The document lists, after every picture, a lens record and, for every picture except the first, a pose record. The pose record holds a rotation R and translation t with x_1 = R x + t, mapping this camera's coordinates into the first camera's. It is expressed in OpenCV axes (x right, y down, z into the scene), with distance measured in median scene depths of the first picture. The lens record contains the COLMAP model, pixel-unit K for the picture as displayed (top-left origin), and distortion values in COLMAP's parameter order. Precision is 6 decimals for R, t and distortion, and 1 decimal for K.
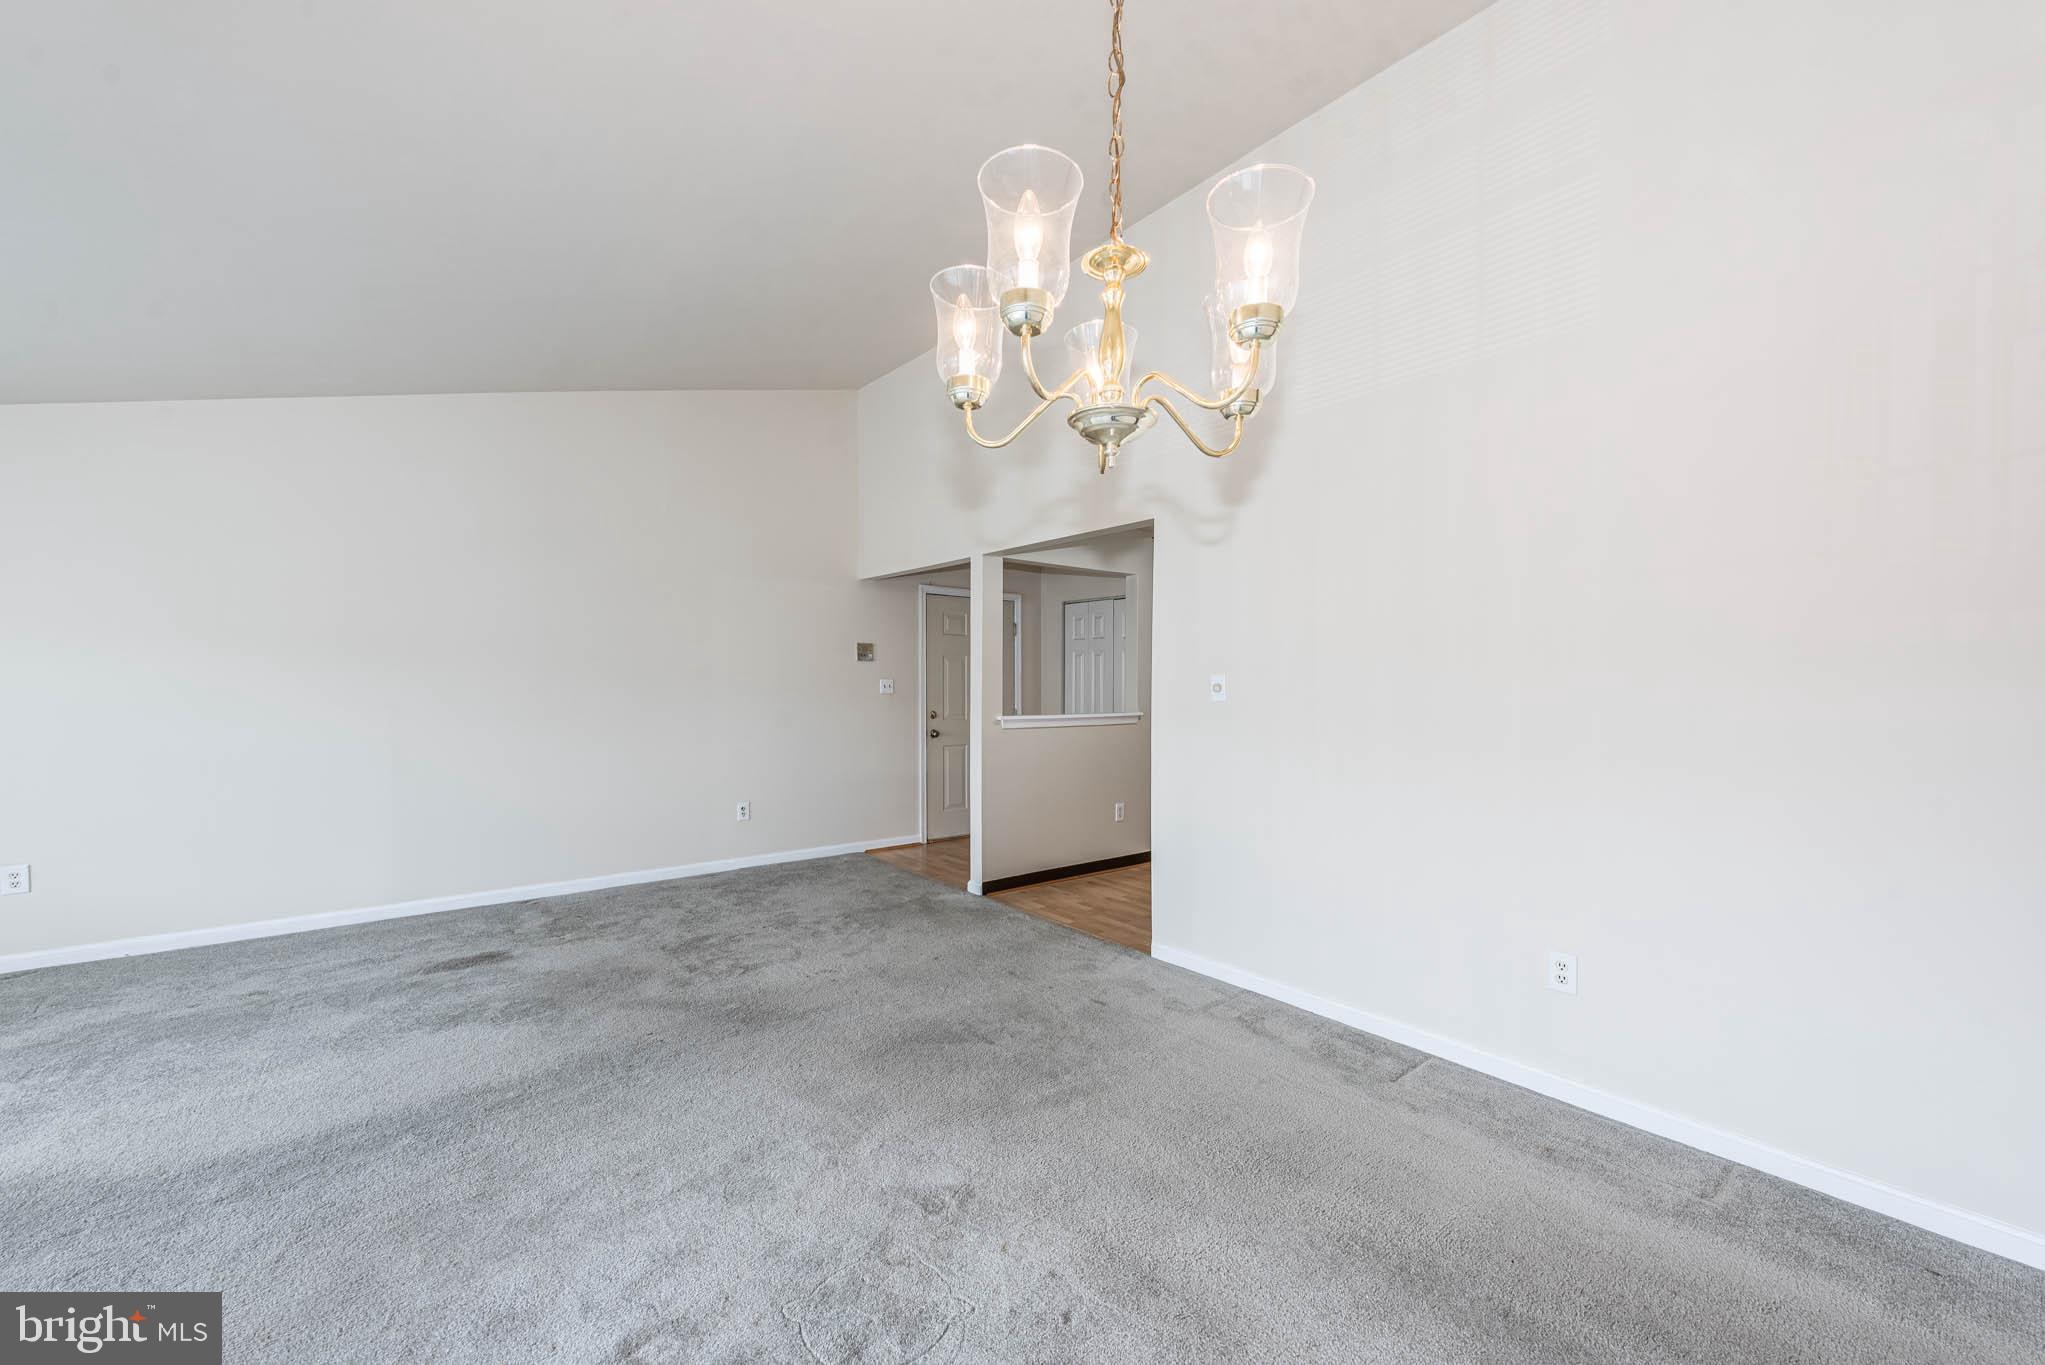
lens RADIAL K [[817.7, 0, 1022.3], [0, 817.7, 685.3], [0, 0, 1]] dist [0.004742, -0.000619]
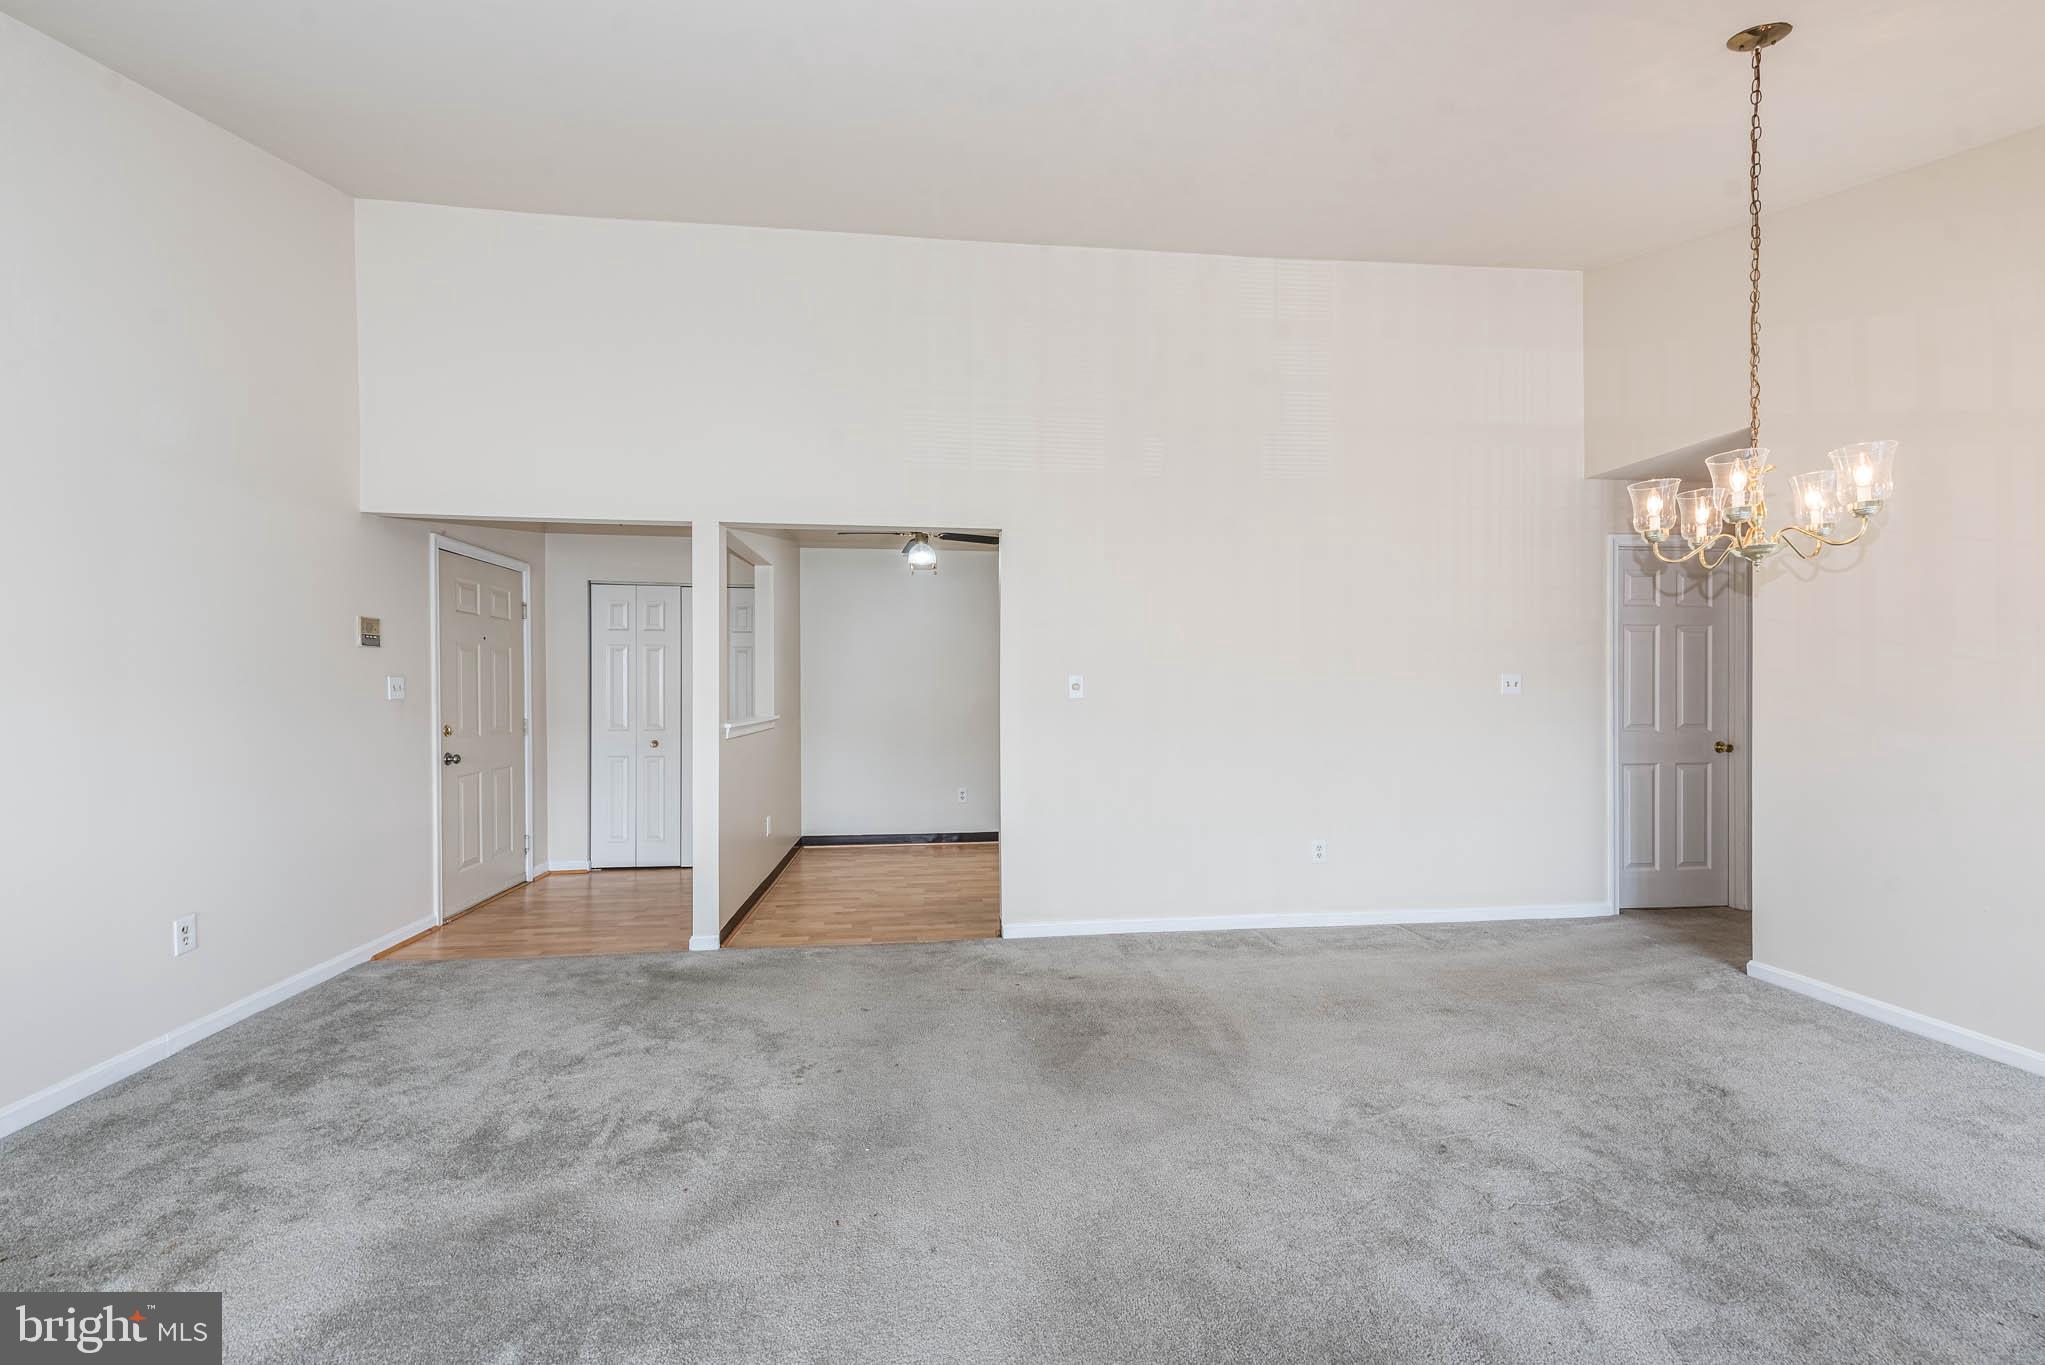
lens RADIAL K [[806.2, 0, 1018.8], [0, 806.2, 696.5], [0, 0, 1]] dist [0.005859, -0.000811]
pose [[0.526419, -0.013841, 0.850113, -0.577187], [0.004401, 0.999898, 0.013554, 0.001618], [-0.850214, -0.003393, 0.526426, 0.345534]]
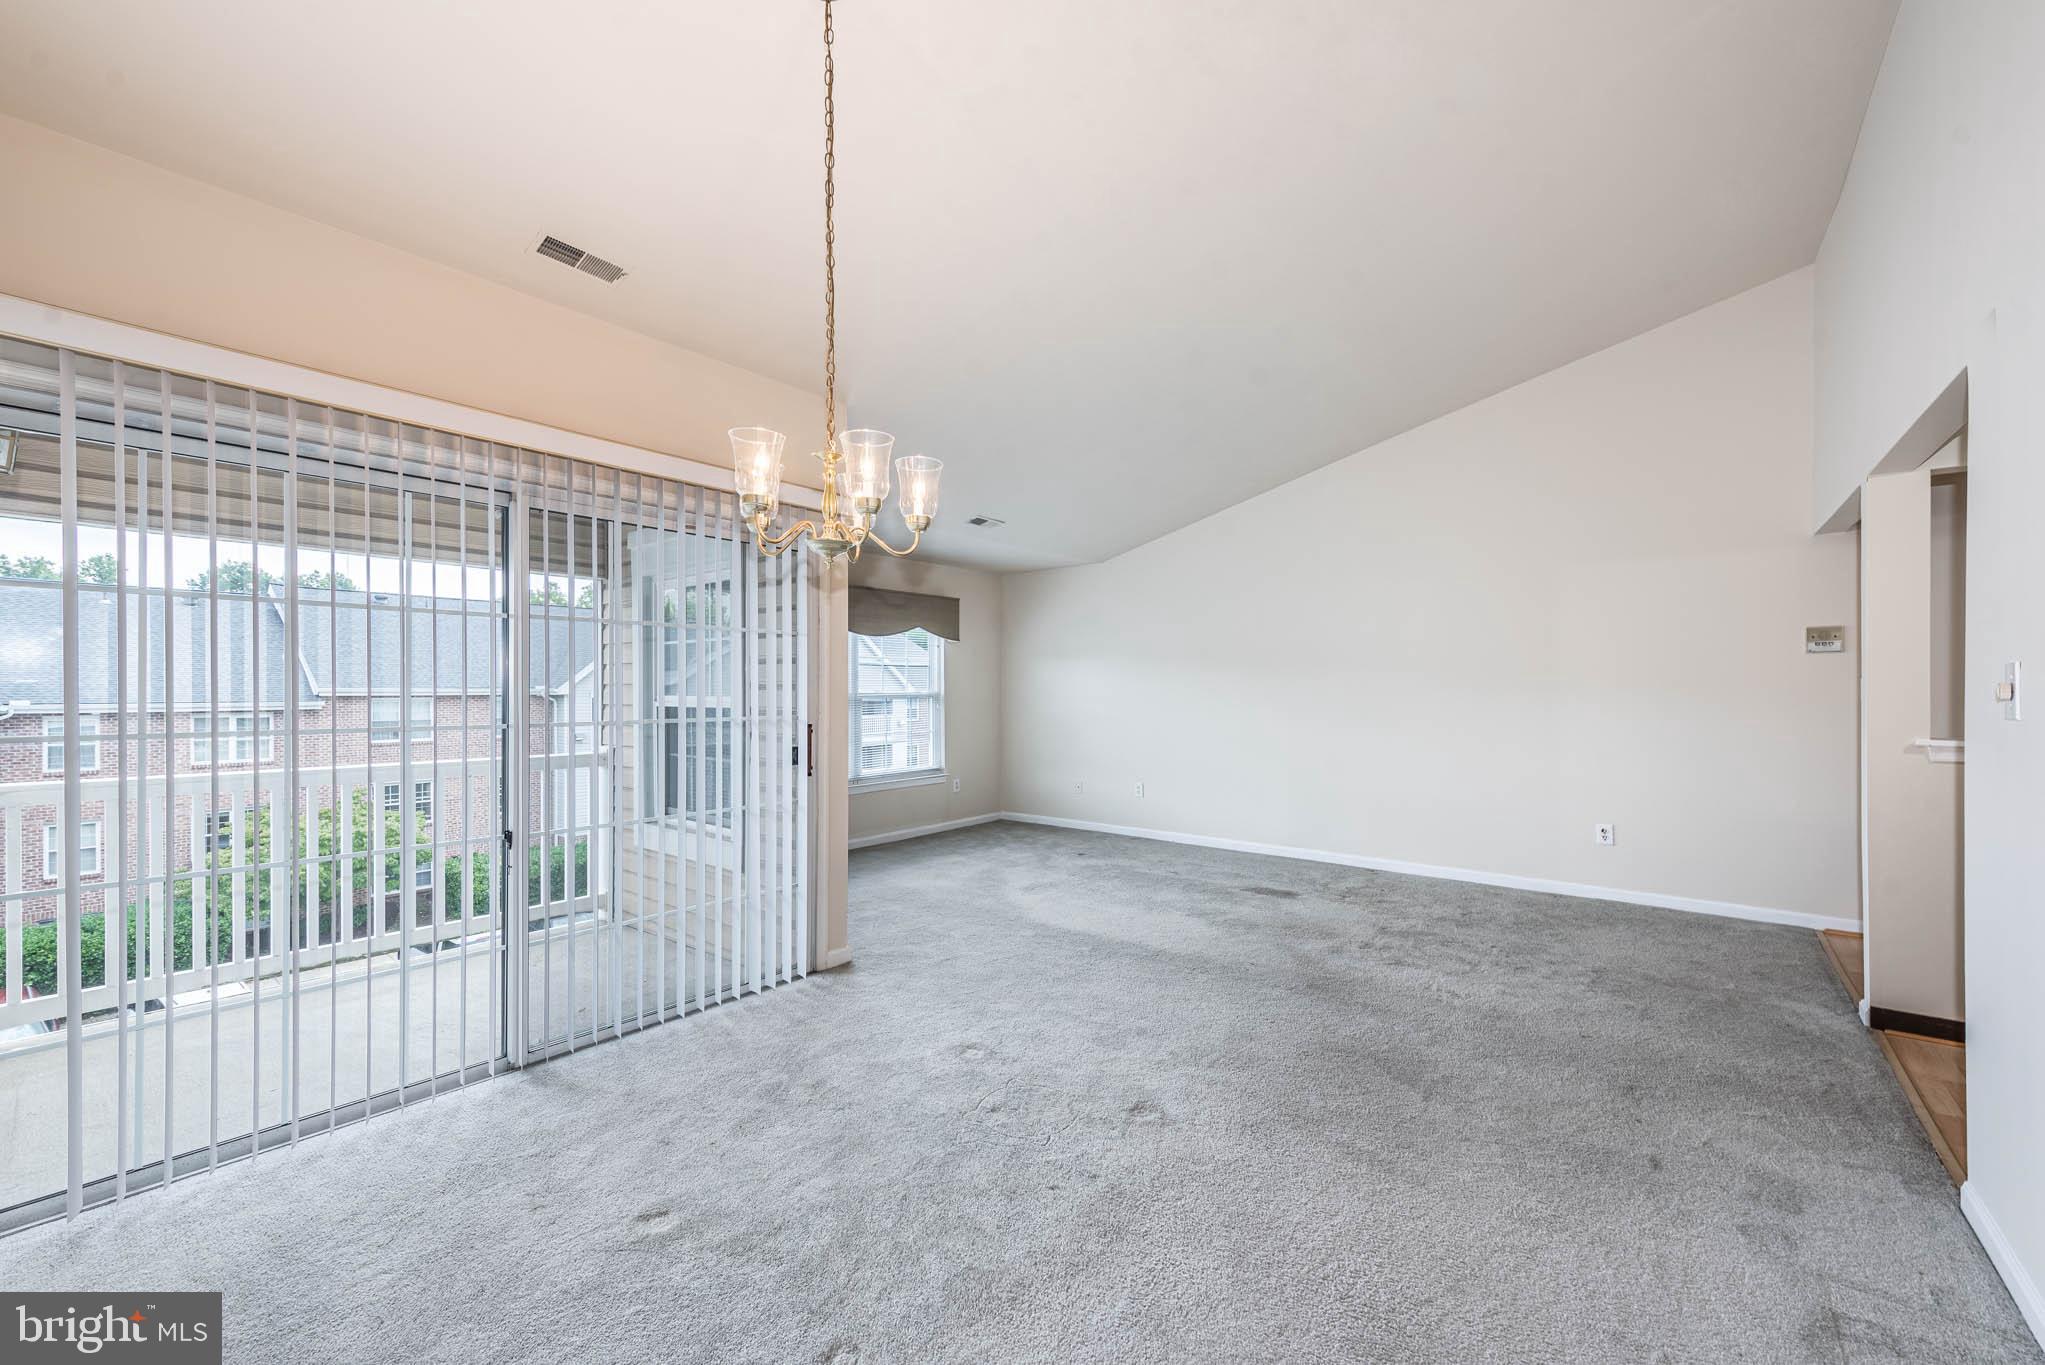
lens RADIAL K [[794.3, 0, 991.1], [0, 794.3, 690.8], [0, 0, 1]] dist [0.025372, -0.000089]
pose [[0.192582, -0.000252, -0.981281, 0.434944], [0.002792, 0.999996, 0.000291, 0.000045], [0.981277, -0.002796, 0.192582, 0.231650]]
